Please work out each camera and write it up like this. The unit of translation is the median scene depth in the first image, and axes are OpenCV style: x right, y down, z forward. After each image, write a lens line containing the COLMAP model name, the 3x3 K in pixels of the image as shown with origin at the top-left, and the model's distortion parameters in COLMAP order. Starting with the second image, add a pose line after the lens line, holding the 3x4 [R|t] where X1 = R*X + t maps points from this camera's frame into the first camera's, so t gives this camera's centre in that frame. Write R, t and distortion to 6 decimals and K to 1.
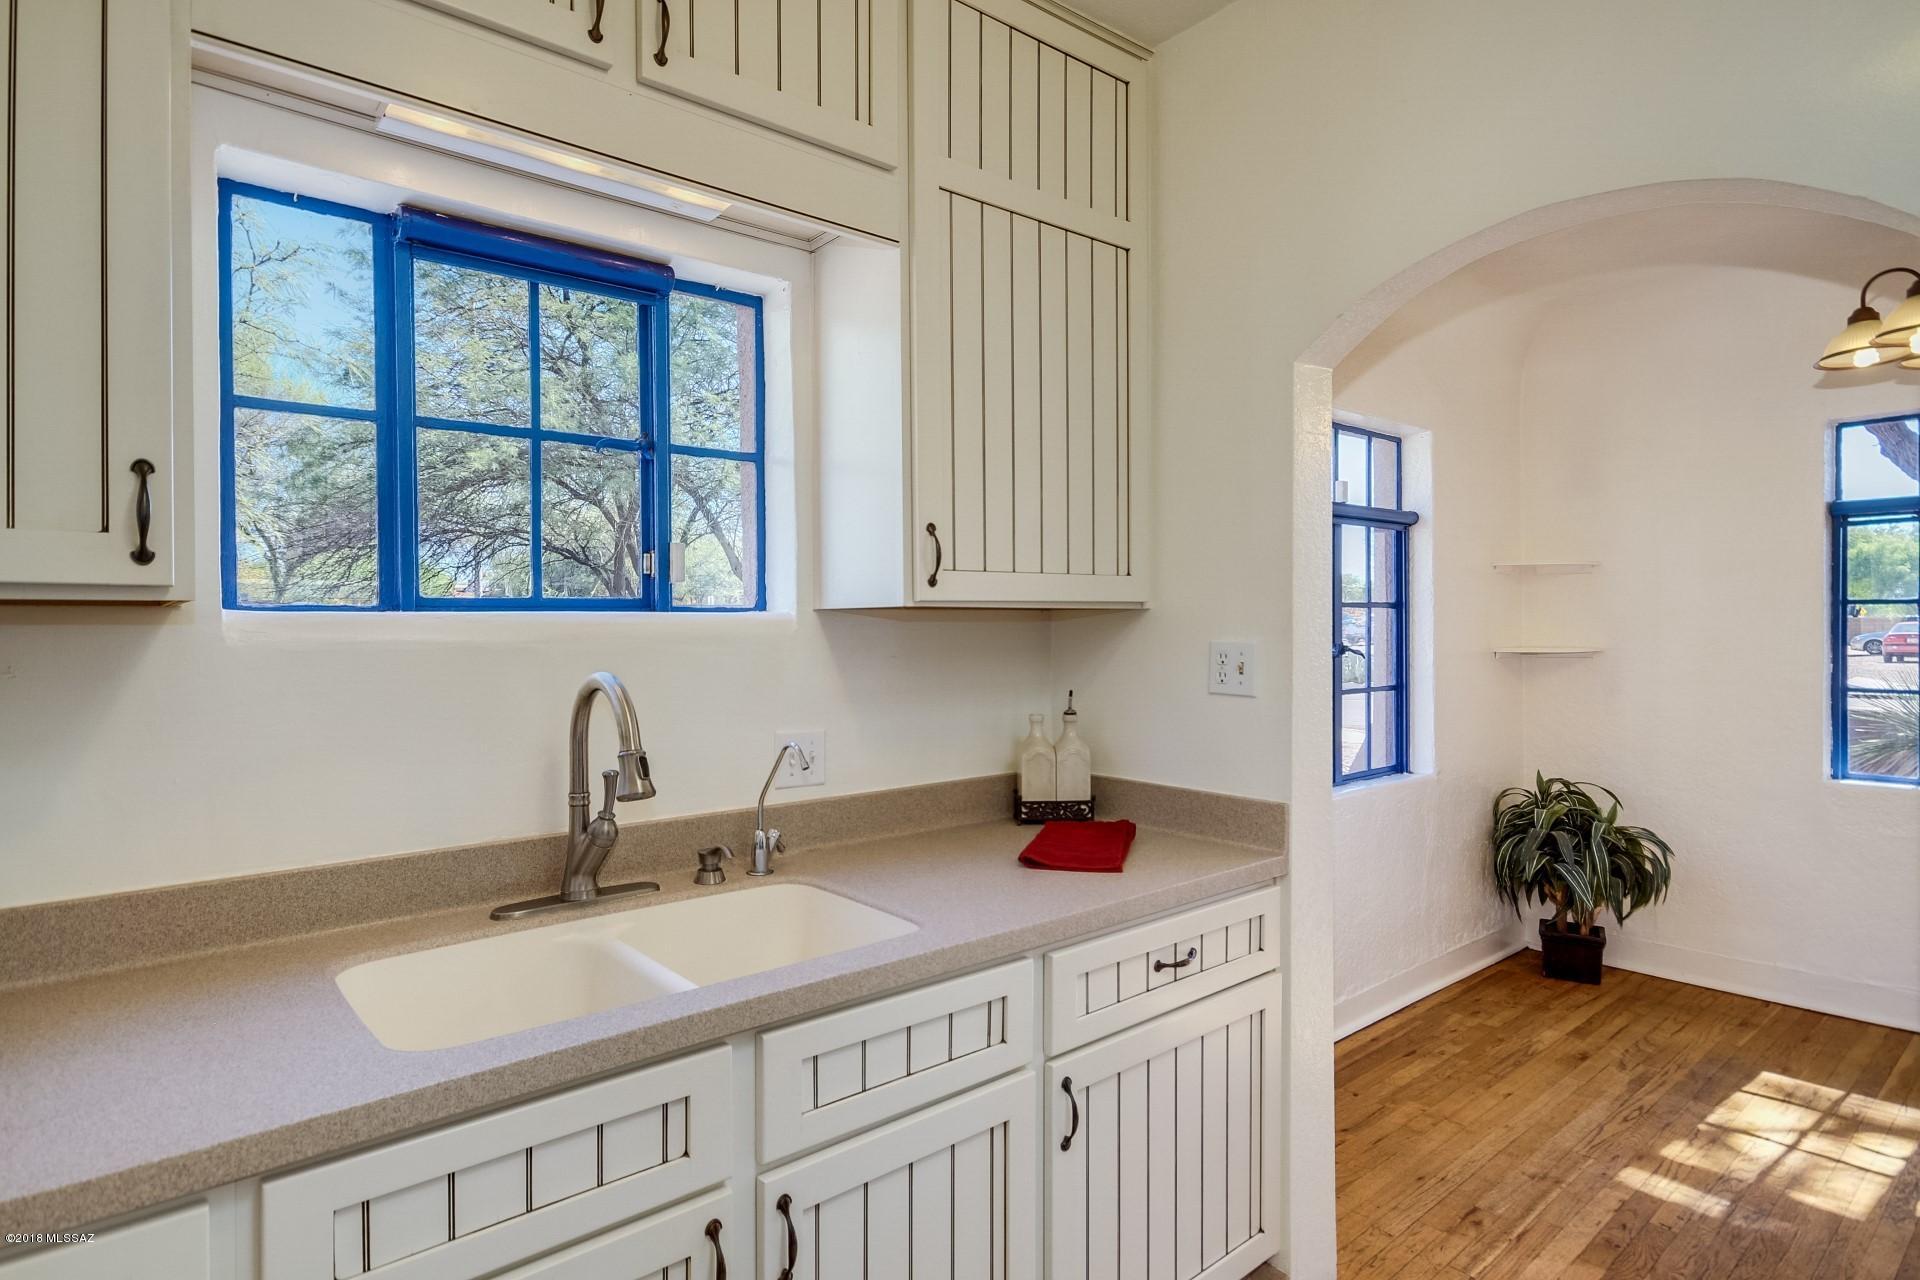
lens RADIAL K [[1042.5, 0, 962.0], [0, 1042.5, 628.7], [0, 0, 1]] dist [0.017187, -0.002086]
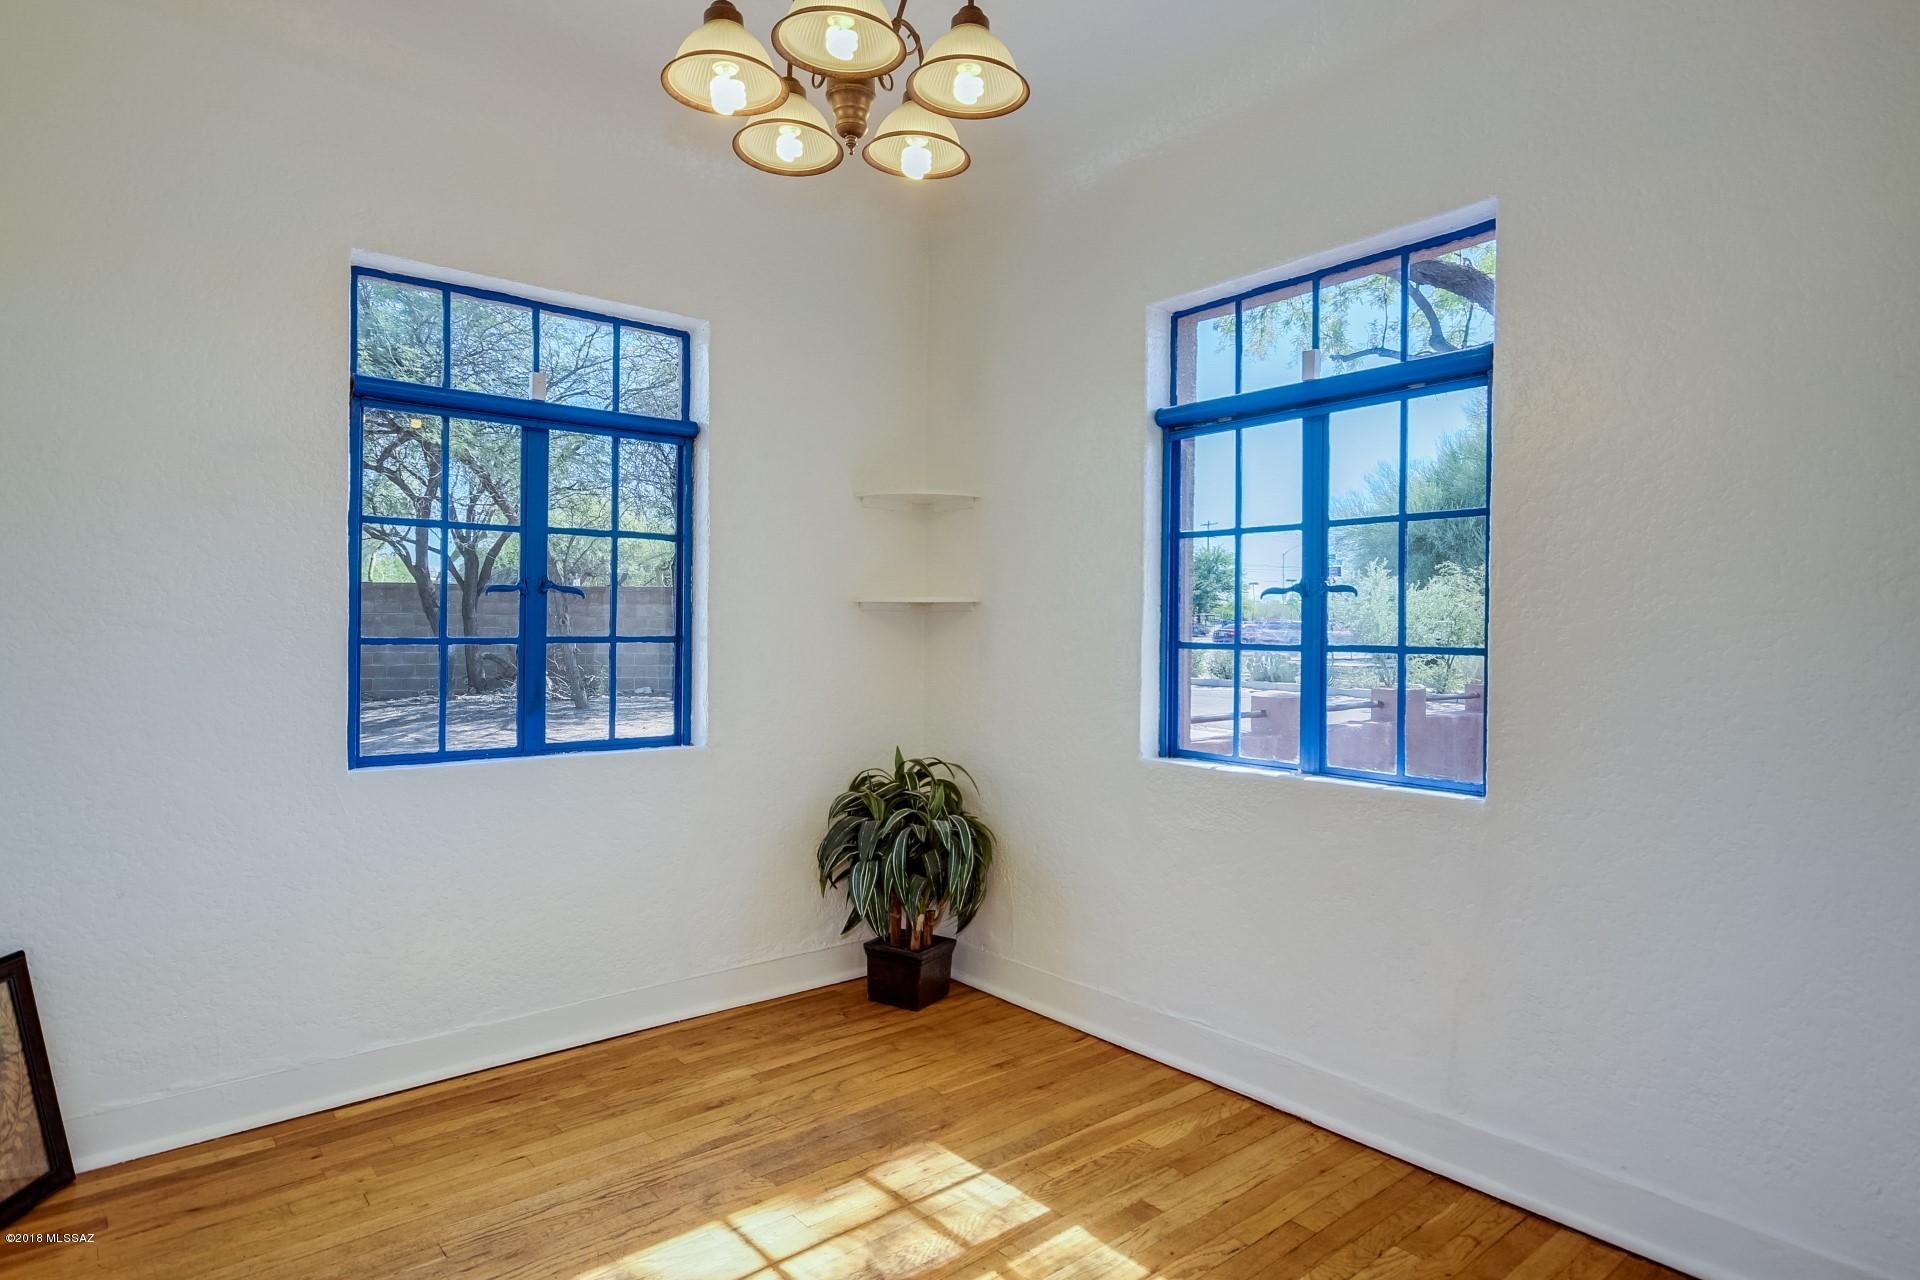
lens RADIAL K [[1042.5, 0, 960.2], [0, 1042.5, 639.0], [0, 0, 1]] dist [0.017187, -0.002086]
pose [[0.999694, 0.014125, -0.020313, 0.829976], [-0.014096, 0.999899, 0.001563, 0.065436], [0.020333, -0.001276, 0.999792, 0.251414]]
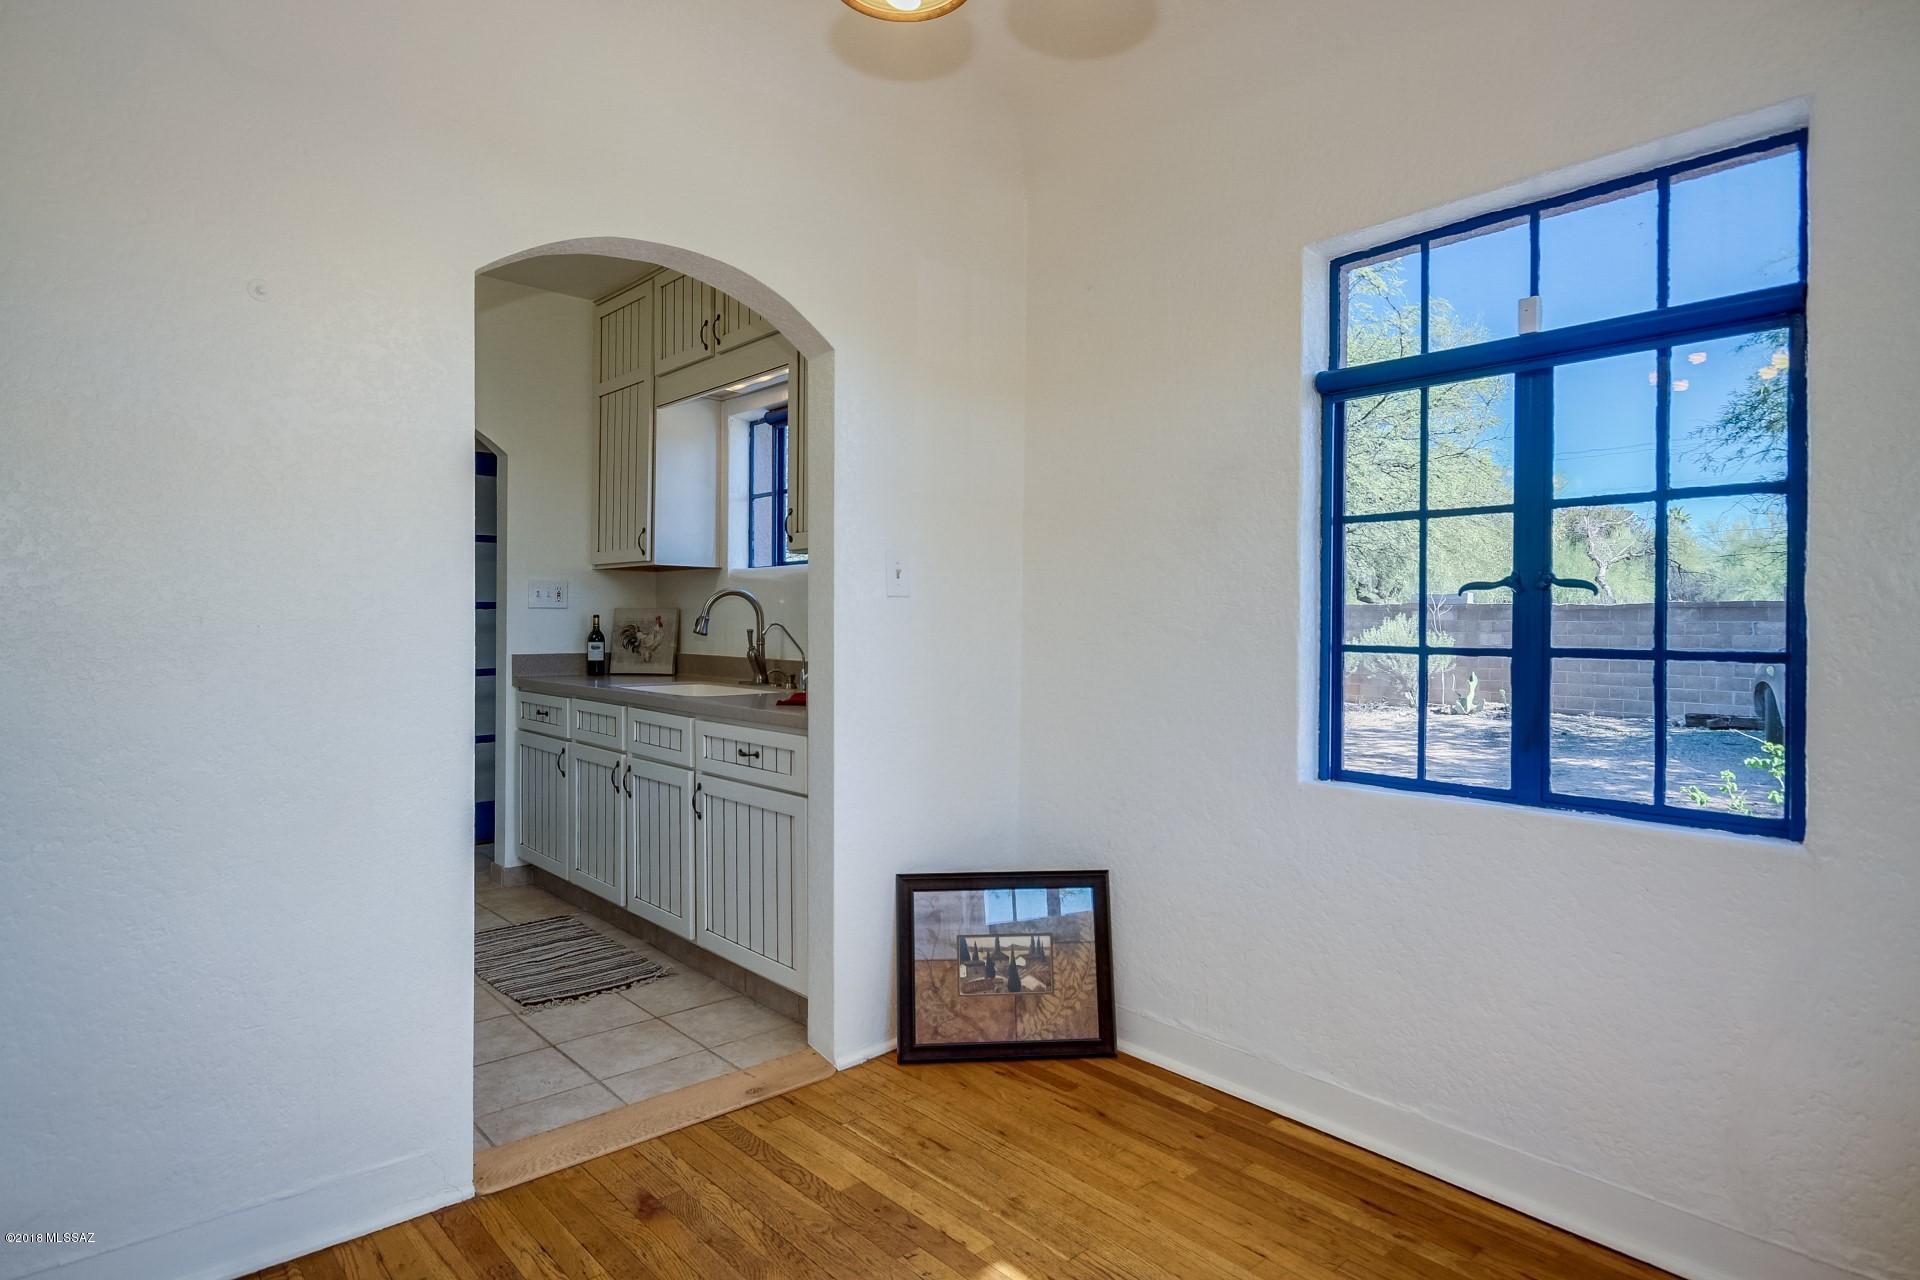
lens RADIAL K [[1042.5, 0, 943.4], [0, 1042.5, 633.0], [0, 0, 1]] dist [0.017187, -0.002086]
pose [[0.001650, 0.012681, -0.999918, 1.137329], [-0.014800, 0.999810, 0.012655, 0.057281], [0.999889, 0.014778, 0.001837, 0.785508]]
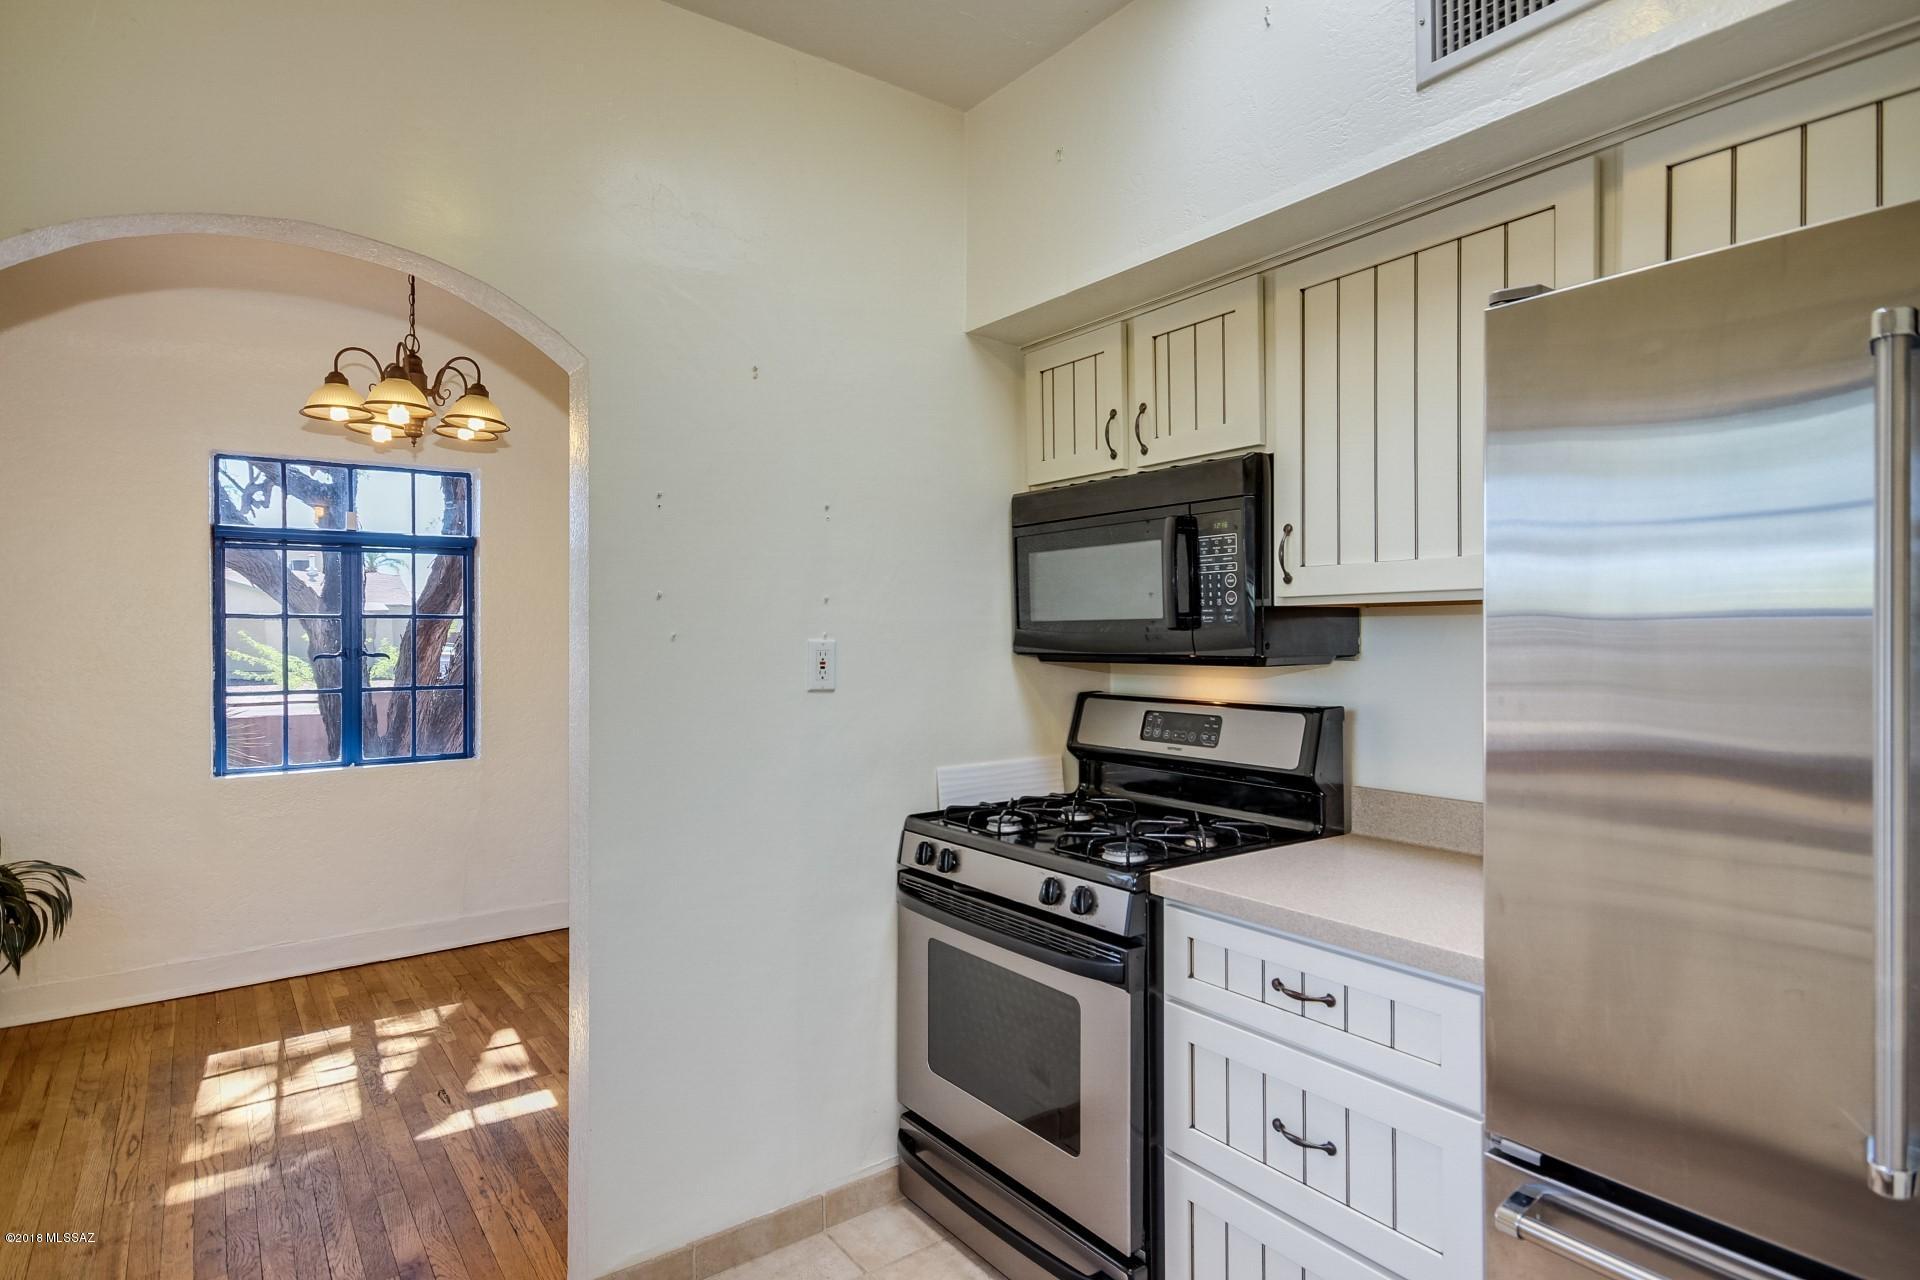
lens RADIAL K [[1042.5, 0, 970.3], [0, 1042.5, 634.1], [0, 0, 1]] dist [0.017187, -0.002086]
pose [[0.084297, 0.002873, 0.996437, -0.240972], [0.010237, 0.999941, -0.003749, 0.007485], [-0.996388, 0.010517, 0.084262, 0.146930]]
